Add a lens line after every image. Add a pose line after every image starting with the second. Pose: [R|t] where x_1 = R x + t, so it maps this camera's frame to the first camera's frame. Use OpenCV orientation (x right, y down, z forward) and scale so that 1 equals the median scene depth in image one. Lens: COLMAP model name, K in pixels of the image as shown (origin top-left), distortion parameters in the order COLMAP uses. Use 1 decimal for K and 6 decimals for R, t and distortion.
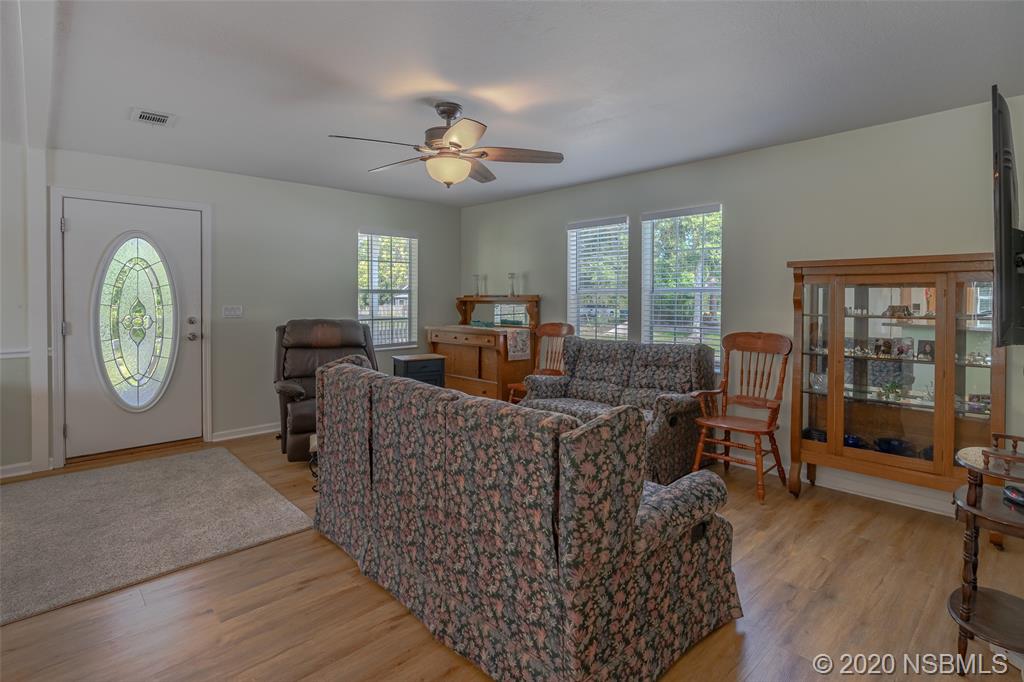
lens RADIAL K [[501.5, 0, 553.7], [0, 501.5, 301.9], [0, 0, 1]] dist [-0.018188, -0.001272]
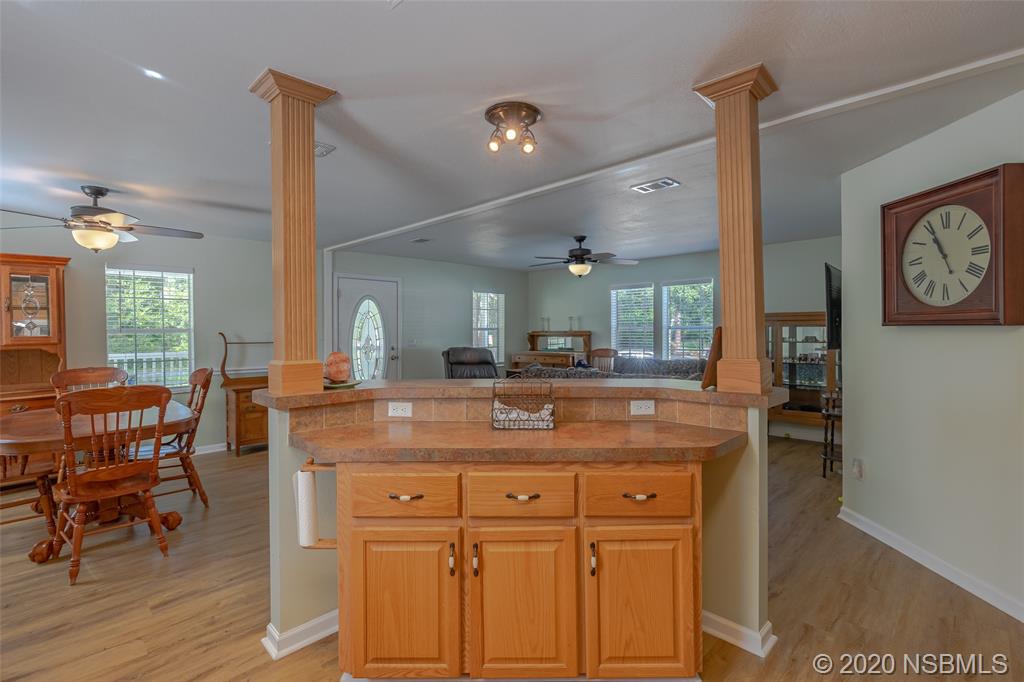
lens RADIAL K [[477.3, 0, 513.0], [0, 477.3, 340.2], [0, 0, 1]] dist [-0.012704, 0.006403]
pose [[0.999757, -0.006582, -0.021023, -0.314911], [0.006817, 0.999915, 0.011091, -0.003660], [0.020949, -0.011231, 0.999717, -0.646998]]
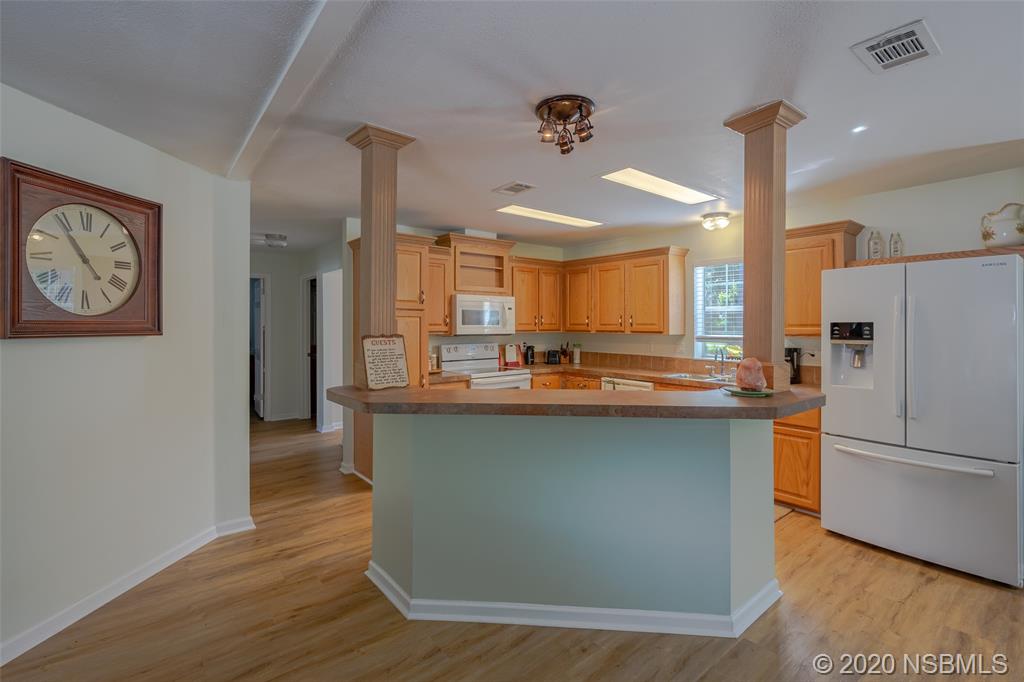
lens RADIAL K [[477.3, 0, 519.3], [0, 477.3, 324.3], [0, 0, 1]] dist [-0.012704, 0.006403]
pose [[-0.994781, 0.003209, 0.101982, -0.333129], [0.004562, 0.999905, 0.013028, -0.032147], [-0.101930, 0.013425, -0.994701, 0.503213]]
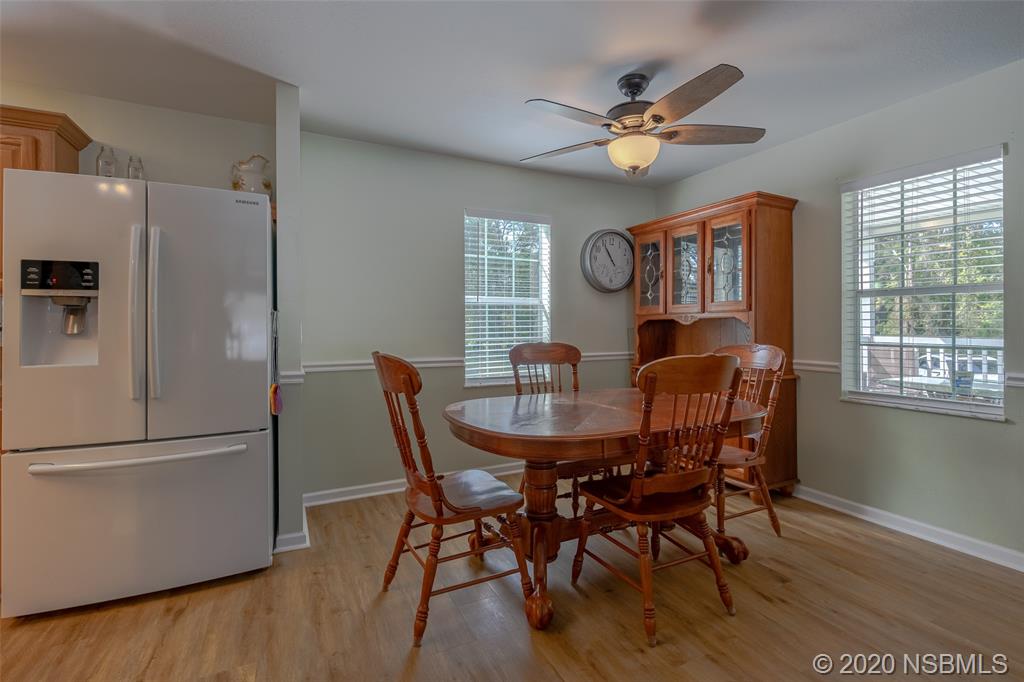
lens RADIAL K [[477.3, 0, 518.8], [0, 477.3, 322.9], [0, 0, 1]] dist [-0.012704, 0.006403]
pose [[-0.328171, -0.000063, -0.944618, -0.489921], [-0.011887, 0.999921, 0.004063, 0.032025], [0.944544, 0.012562, -0.328146, 0.275899]]
